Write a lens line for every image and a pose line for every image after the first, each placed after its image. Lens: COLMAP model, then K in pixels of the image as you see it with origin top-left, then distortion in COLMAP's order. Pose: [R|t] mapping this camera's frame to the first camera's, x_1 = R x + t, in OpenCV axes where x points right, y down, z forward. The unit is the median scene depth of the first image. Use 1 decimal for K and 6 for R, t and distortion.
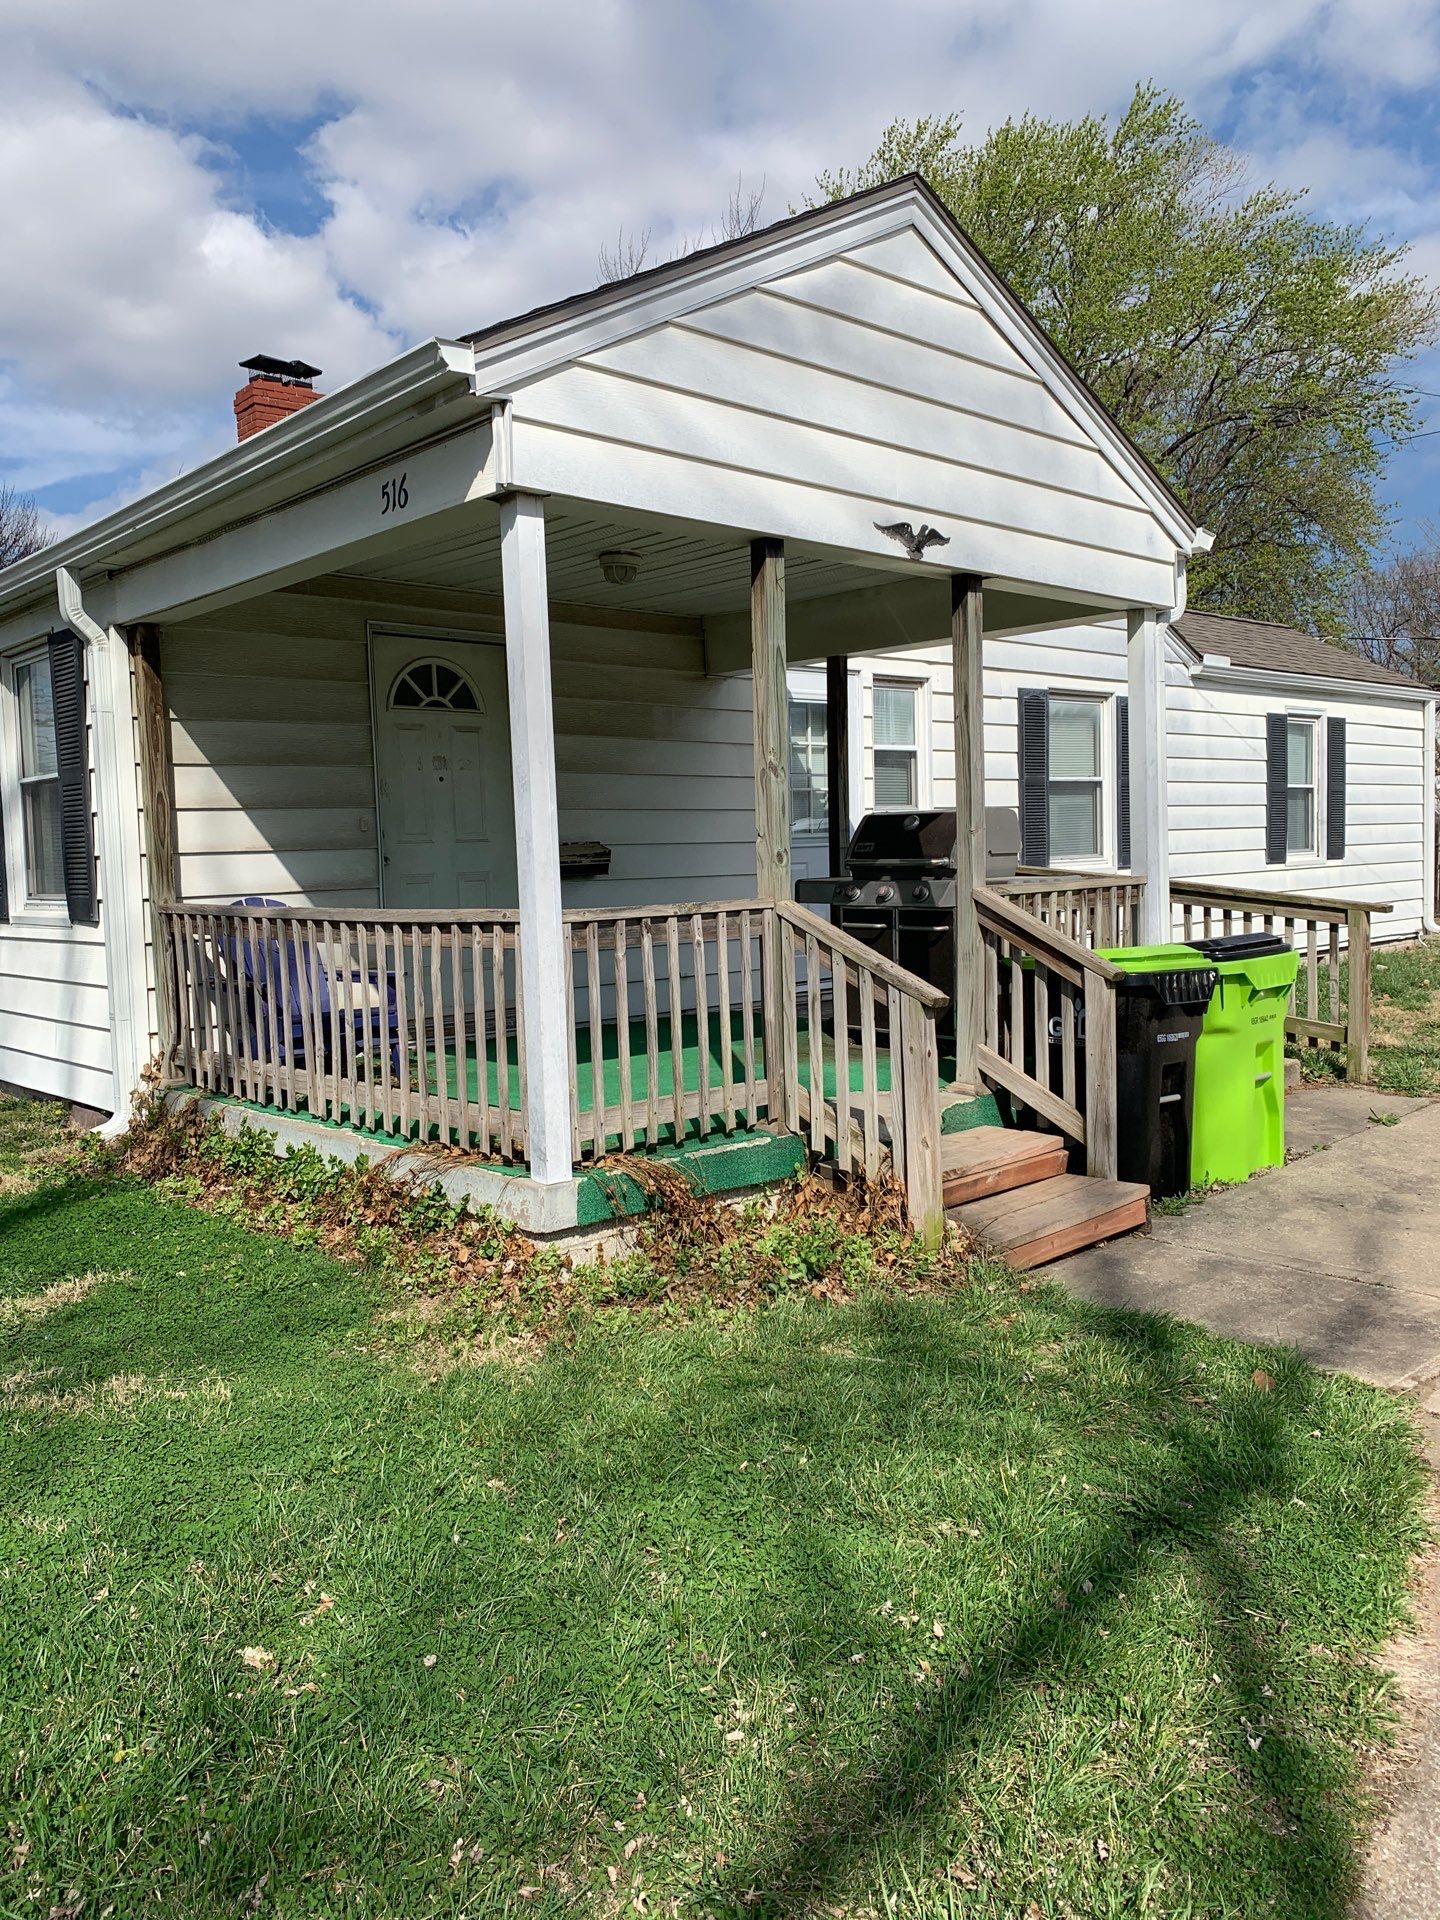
lens RADIAL K [[1448.6, 0, 733.5], [0, 1448.6, 963.4], [0, 0, 1]] dist [0.077496, -0.001113]
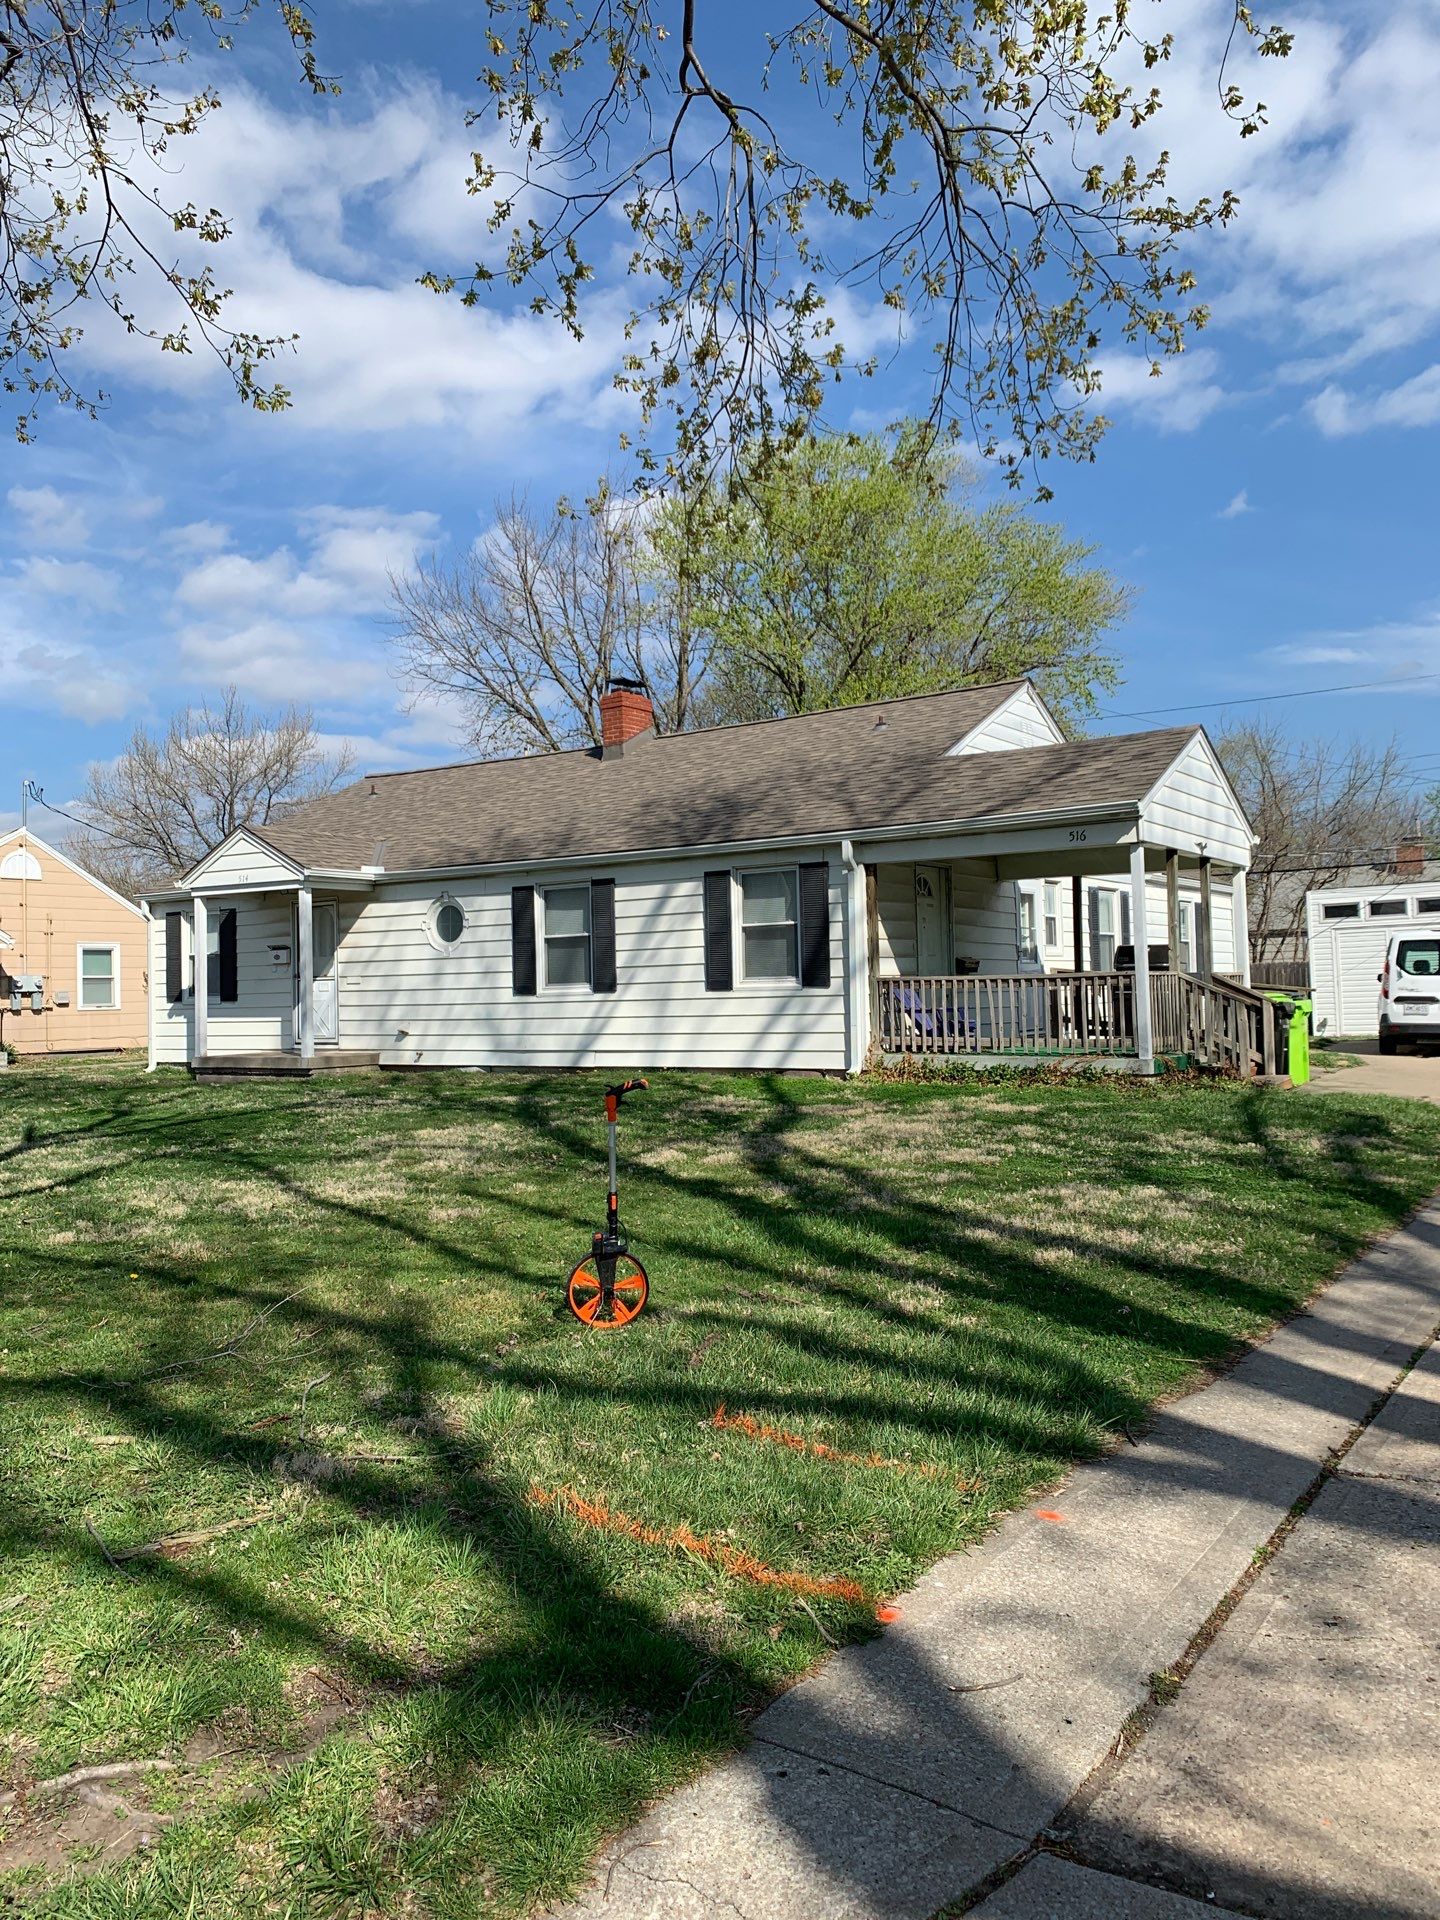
lens RADIAL K [[1448.6, 0, 718.1], [0, 1448.6, 952.4], [0, 0, 1]] dist [0.077496, -0.001113]
pose [[0.977627, 0.017738, 0.209598, -1.061835], [0.005311, 0.994039, -0.108895, 0.164212], [-0.210280, 0.107571, 0.971705, -1.174916]]
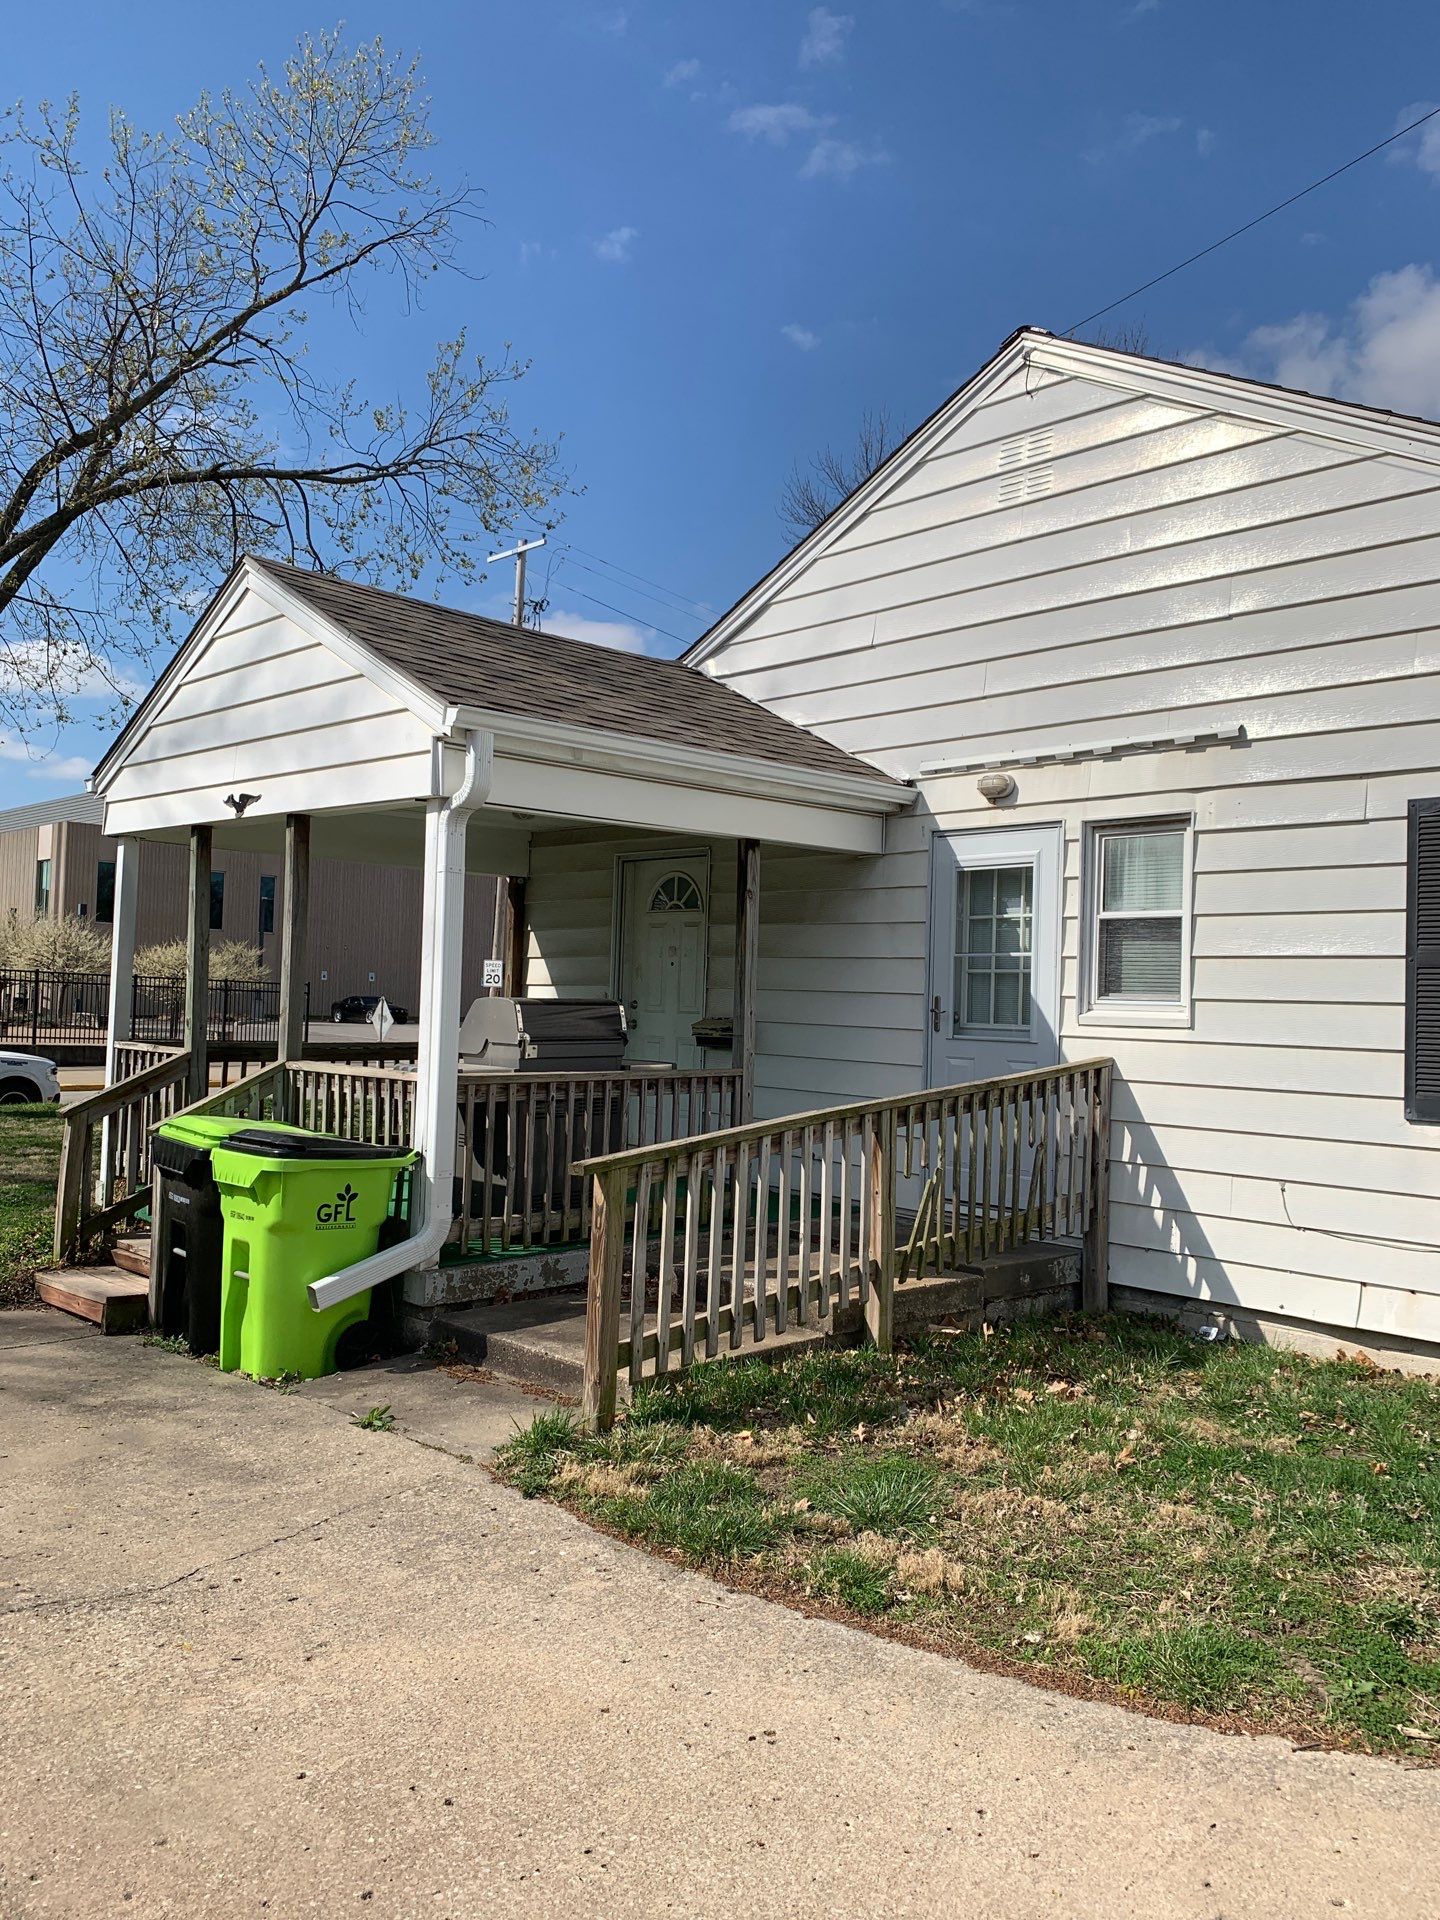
lens RADIAL K [[1448.6, 0, 730.4], [0, 1448.6, 964.2], [0, 0, 1]] dist [0.077496, -0.001113]
pose [[0.035712, 0.005581, -0.999347, 1.187899], [-0.108198, 0.994128, 0.001685, -0.147508], [0.993488, 0.108067, 0.036106, 1.105232]]
